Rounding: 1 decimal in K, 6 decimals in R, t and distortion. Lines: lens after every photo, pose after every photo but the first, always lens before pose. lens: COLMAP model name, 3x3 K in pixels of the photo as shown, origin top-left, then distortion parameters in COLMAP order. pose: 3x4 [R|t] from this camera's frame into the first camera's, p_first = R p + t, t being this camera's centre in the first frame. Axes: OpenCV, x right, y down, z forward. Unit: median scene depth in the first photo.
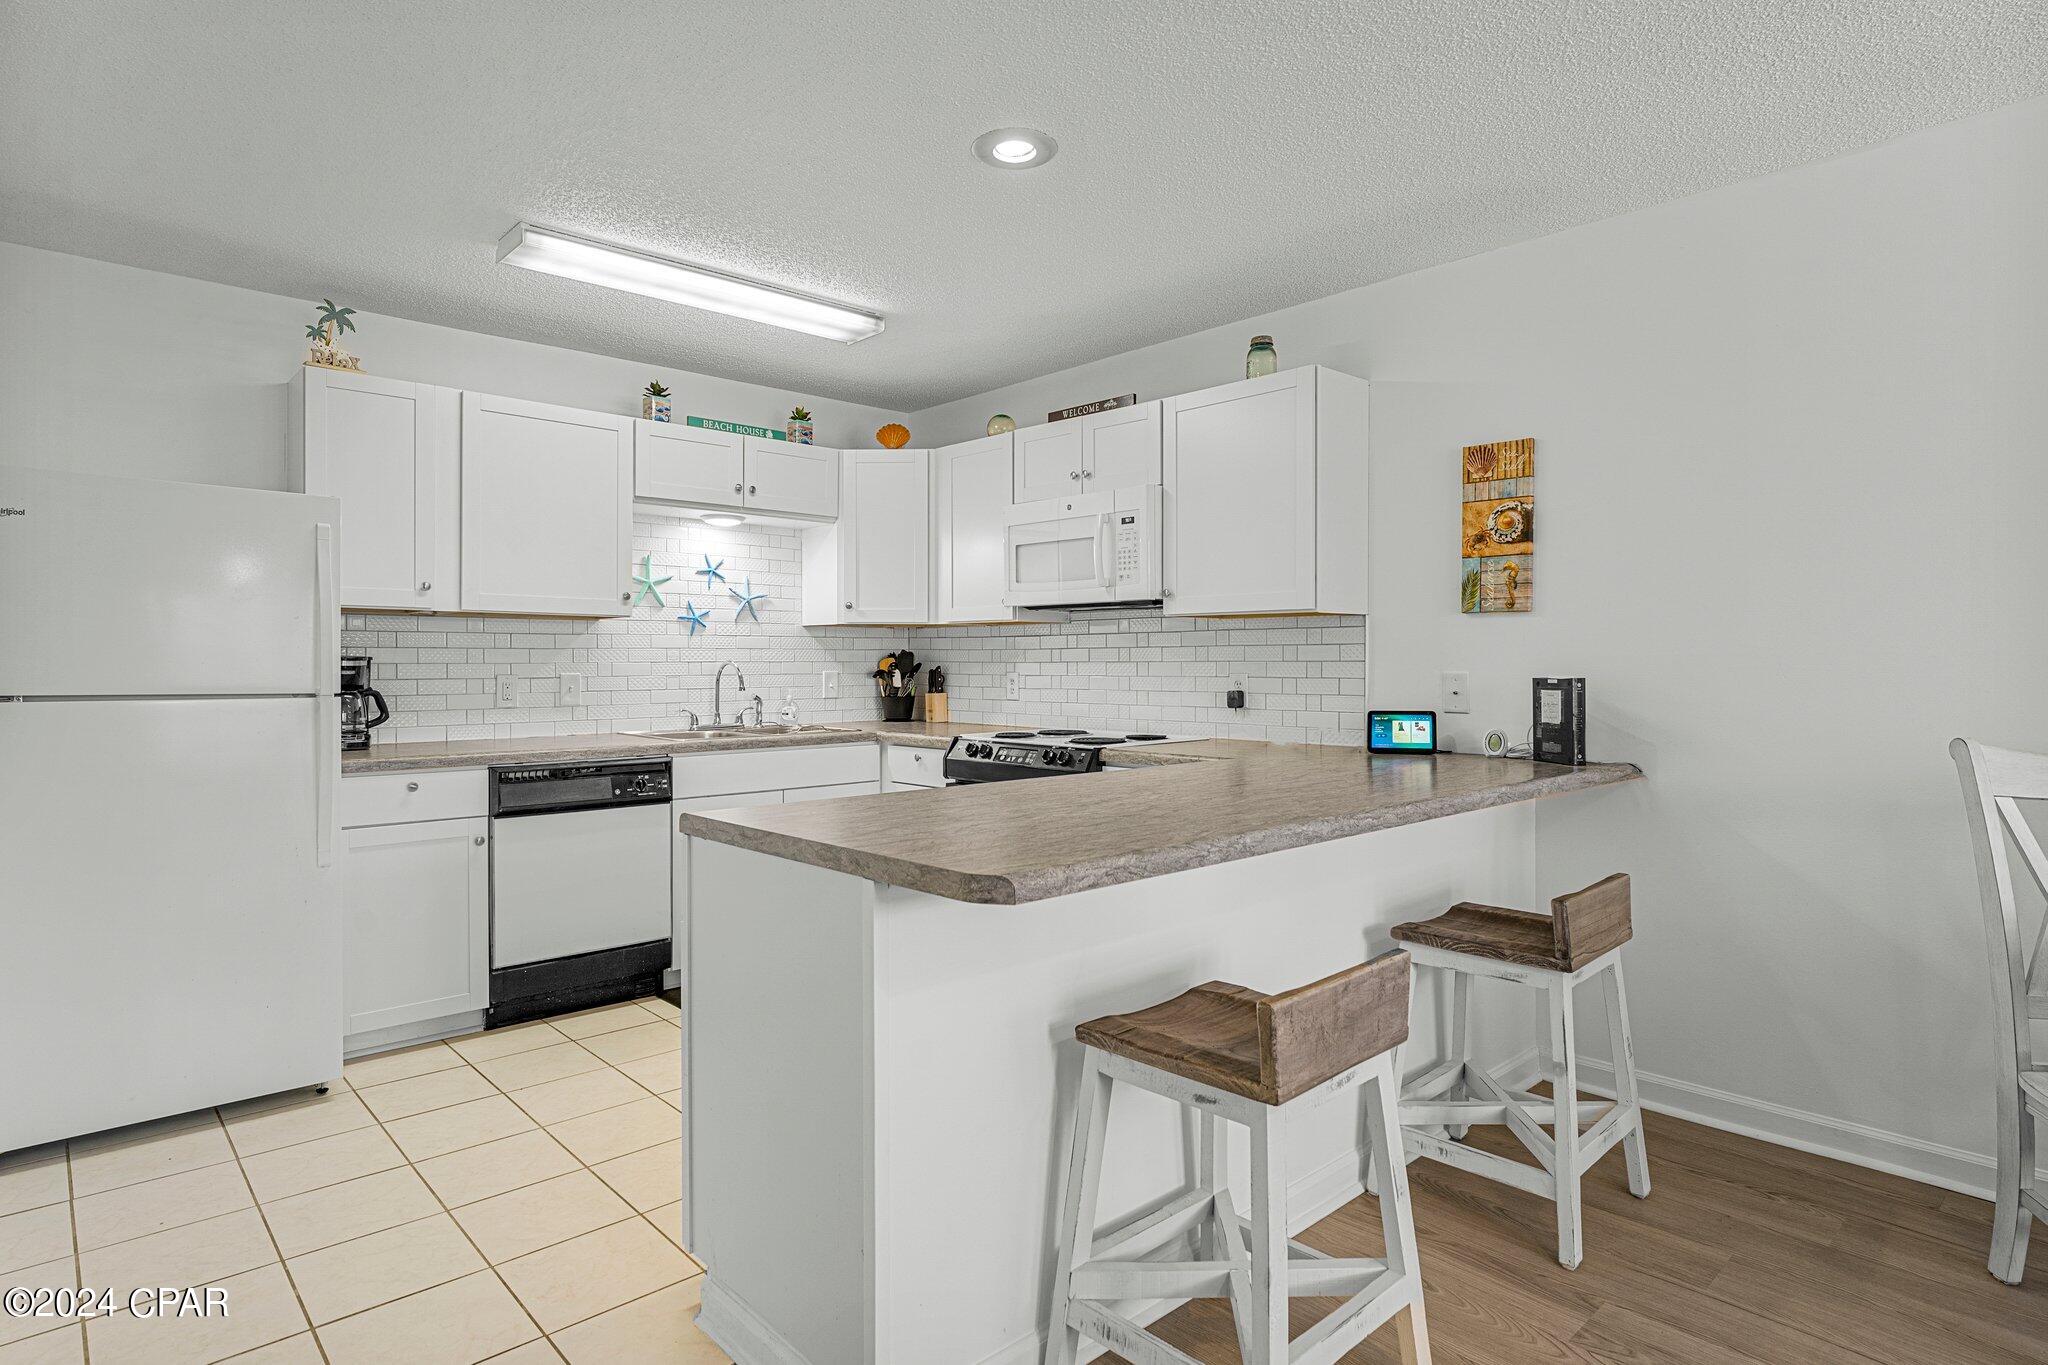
lens RADIAL K [[1089.0, 0, 1028.9], [0, 1089.0, 672.3], [0, 0, 1]] dist [-0.004806, -0.000063]
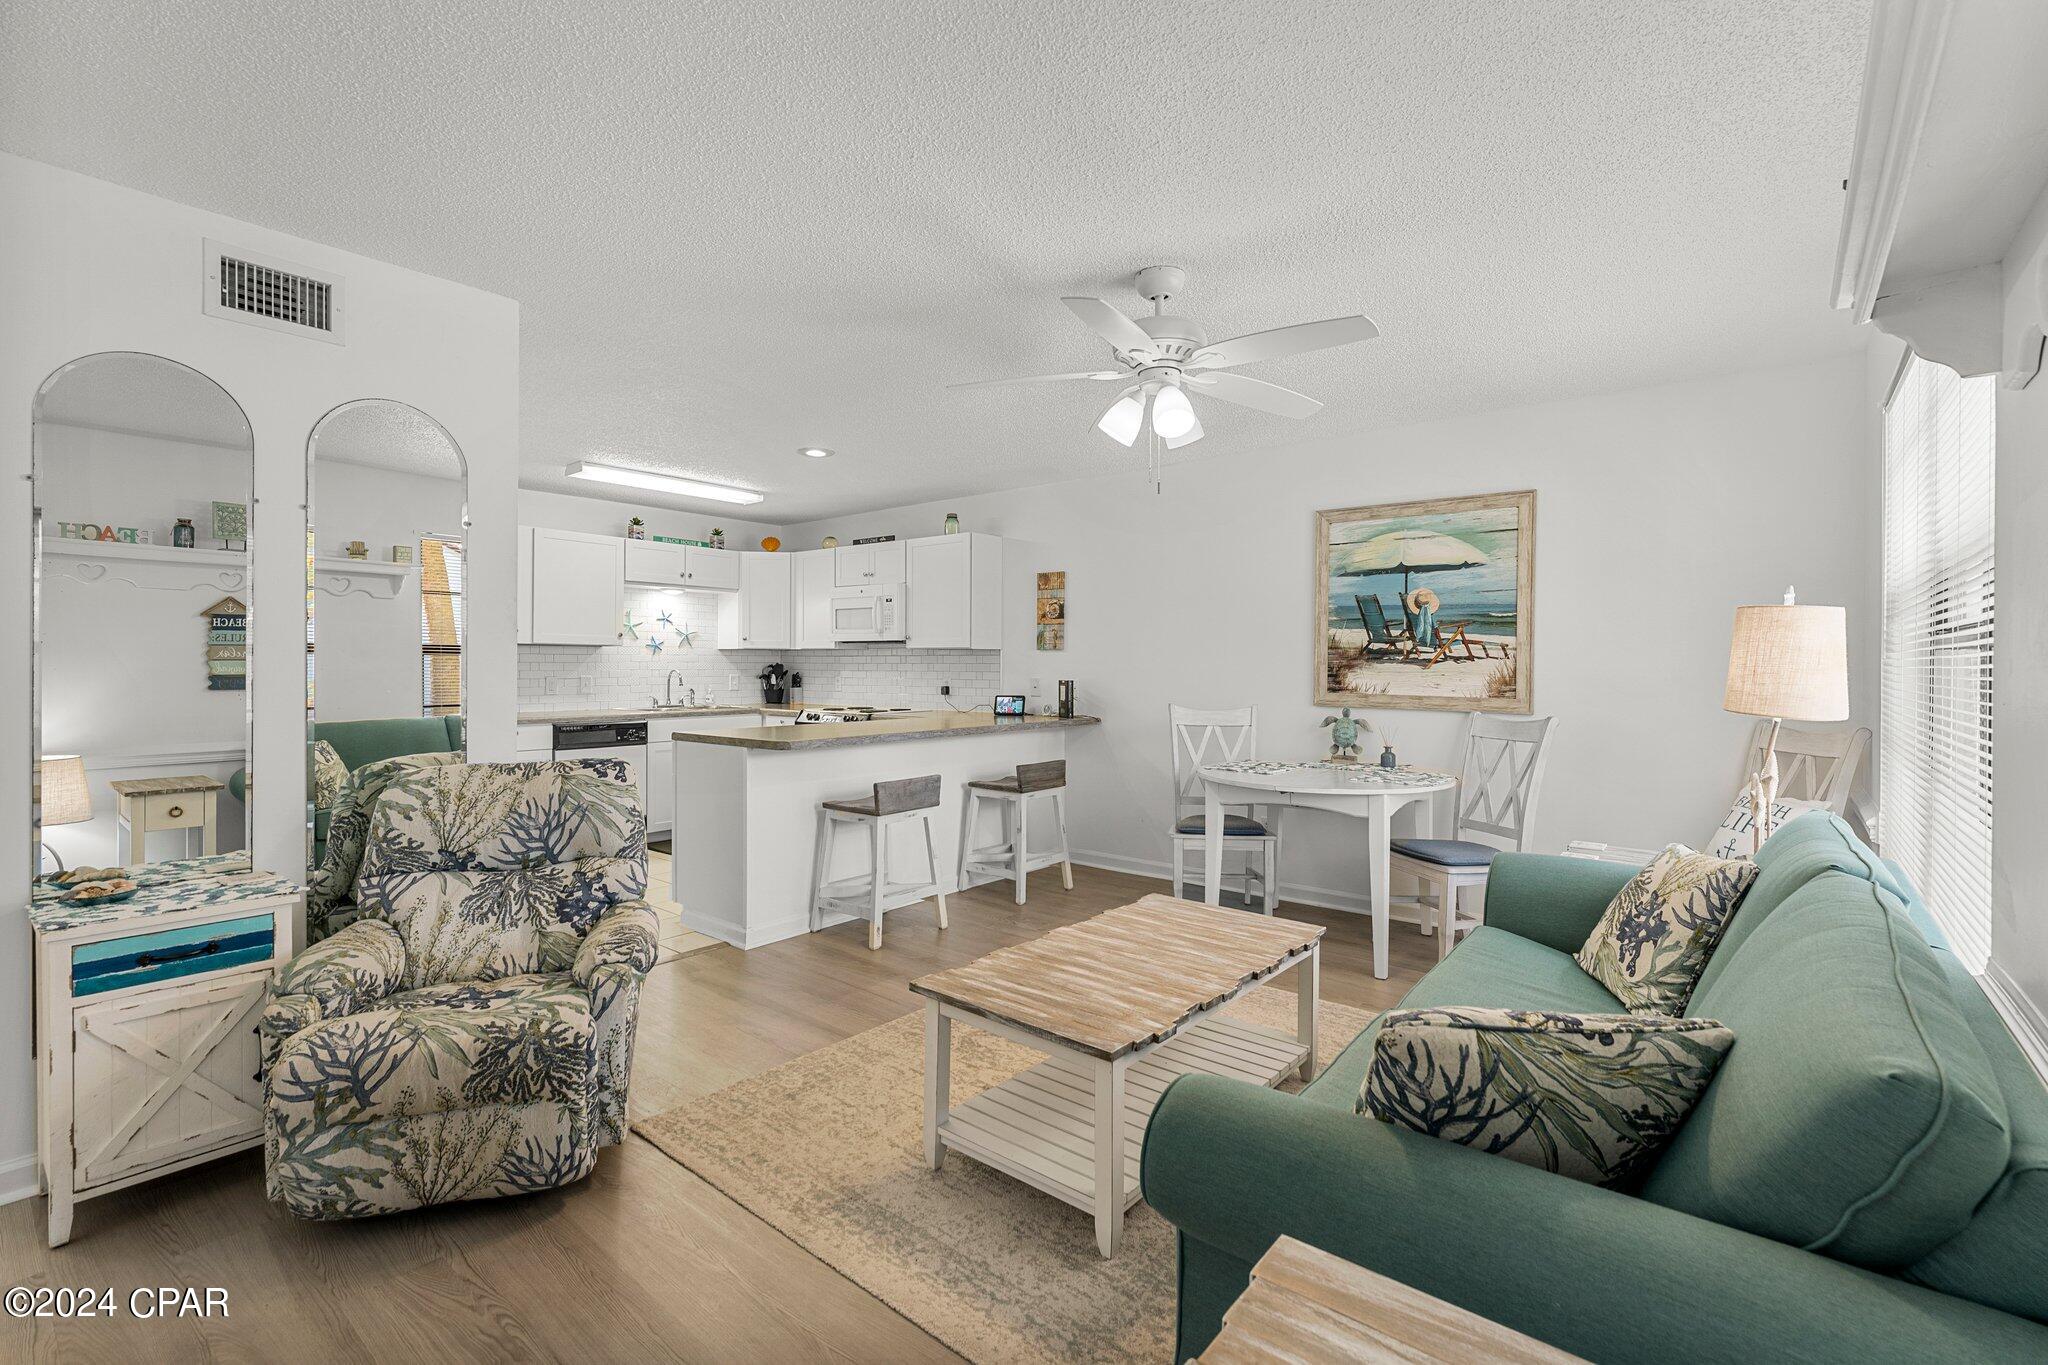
lens RADIAL K [[896.2, 0, 1024.1], [0, 896.2, 671.7], [0, 0, 1]] dist [0.001547, -0.000893]
pose [[0.991378, 0.003145, 0.130992, 0.112119], [-0.003052, 0.999995, -0.000907, -0.007668], [-0.130994, 0.000499, 0.991383, -0.602490]]
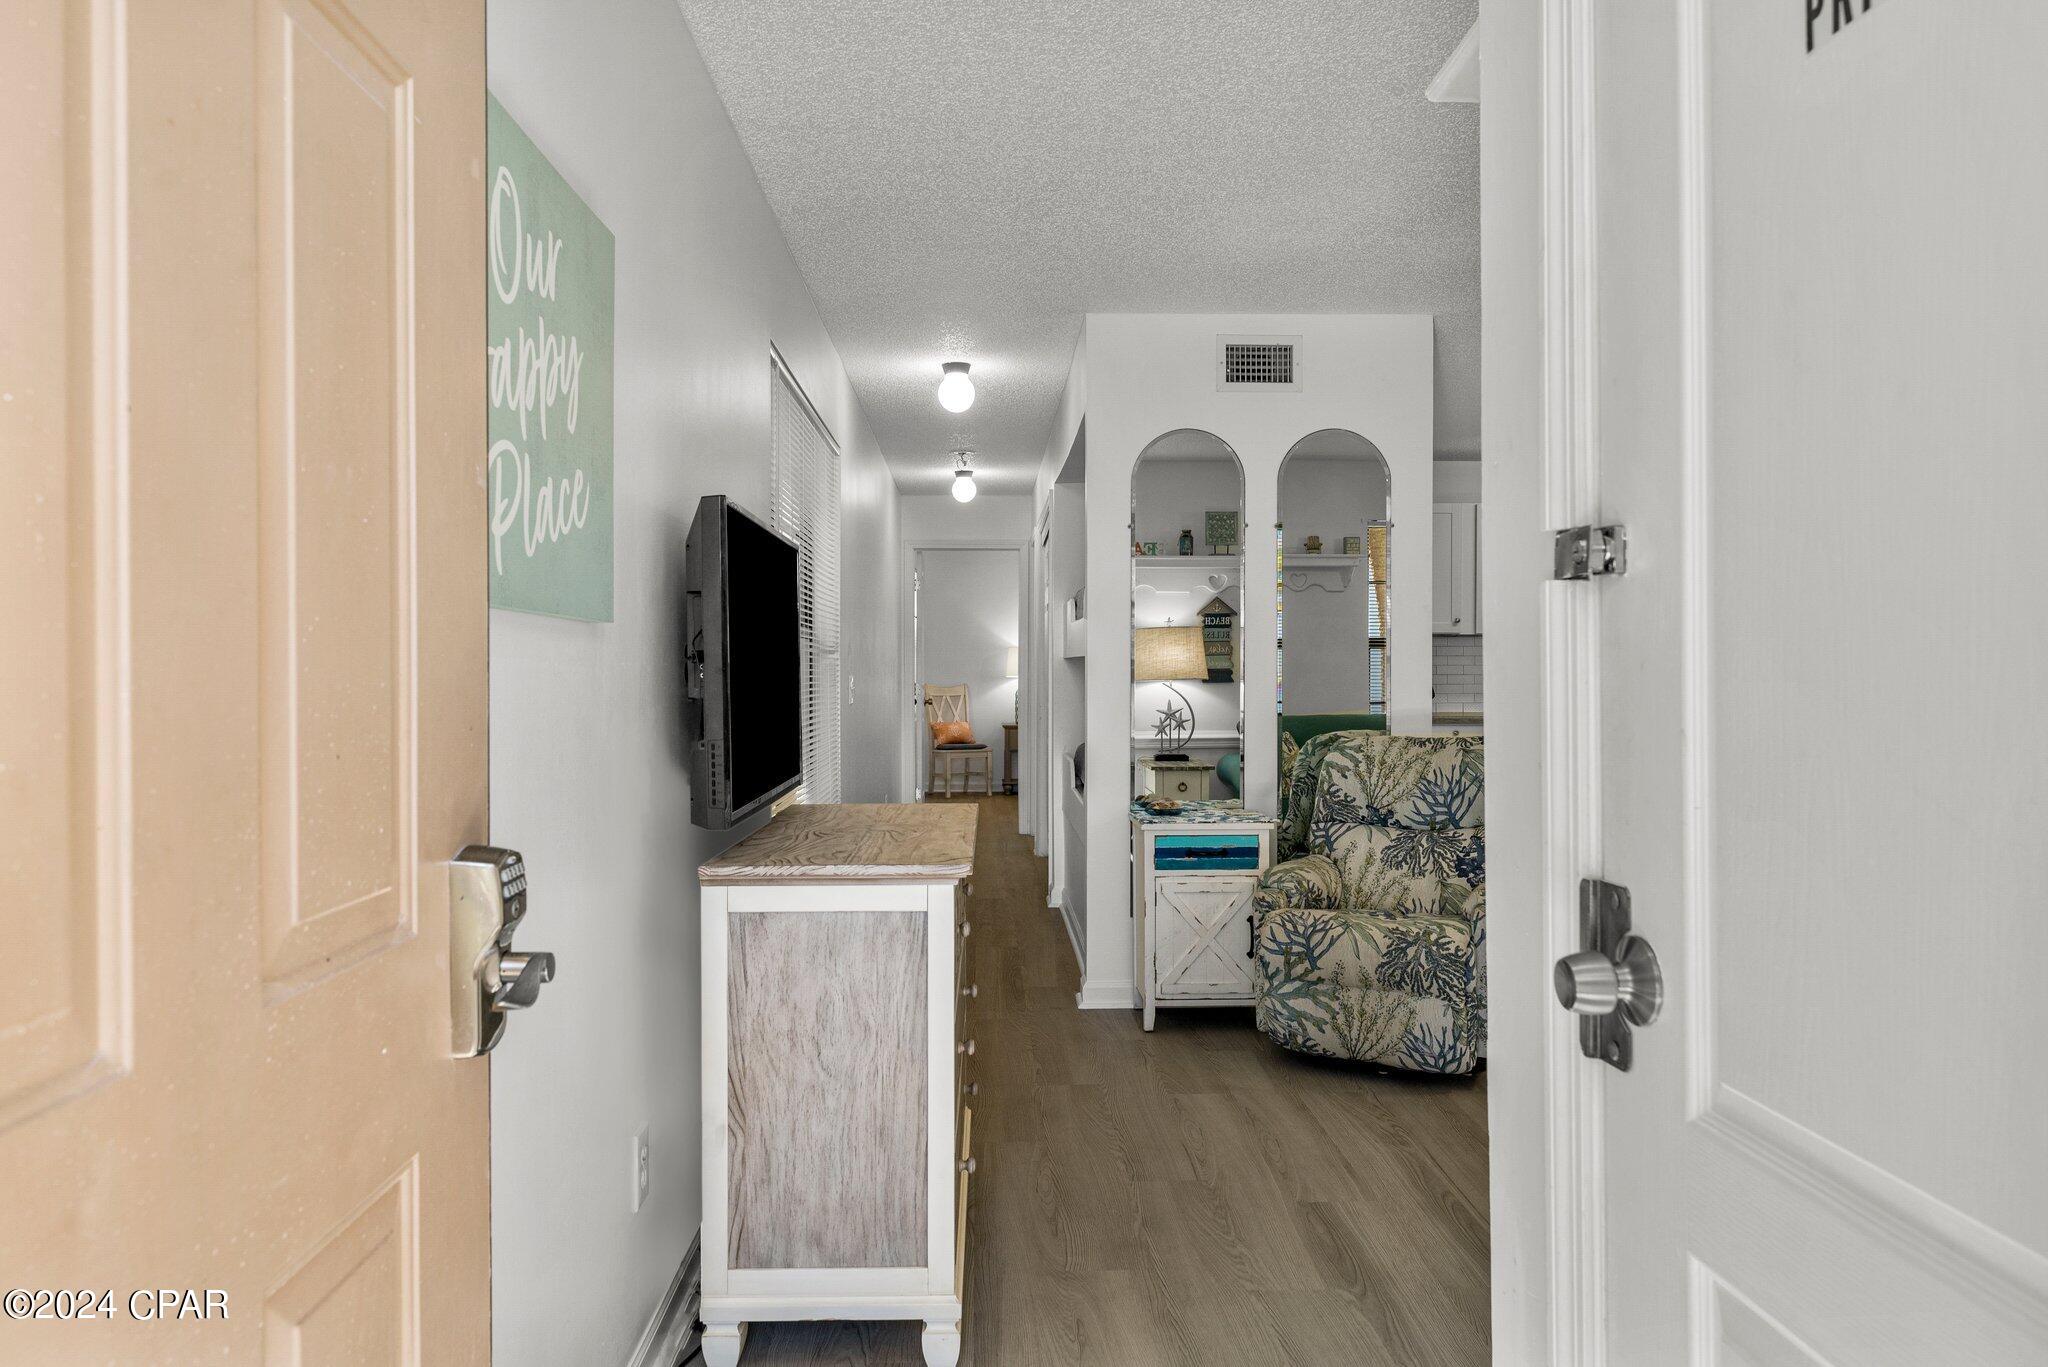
lens RADIAL K [[1340.8, 0, 1033.5], [0, 1340.8, 667.5], [0, 0, 1]] dist [0.030395, 0.000874]
pose [[0.754598, -0.002021, -0.656185, 0.305336], [-0.003472, 0.999969, -0.007073, 0.011525], [0.656179, 0.007615, 0.754567, -0.938373]]
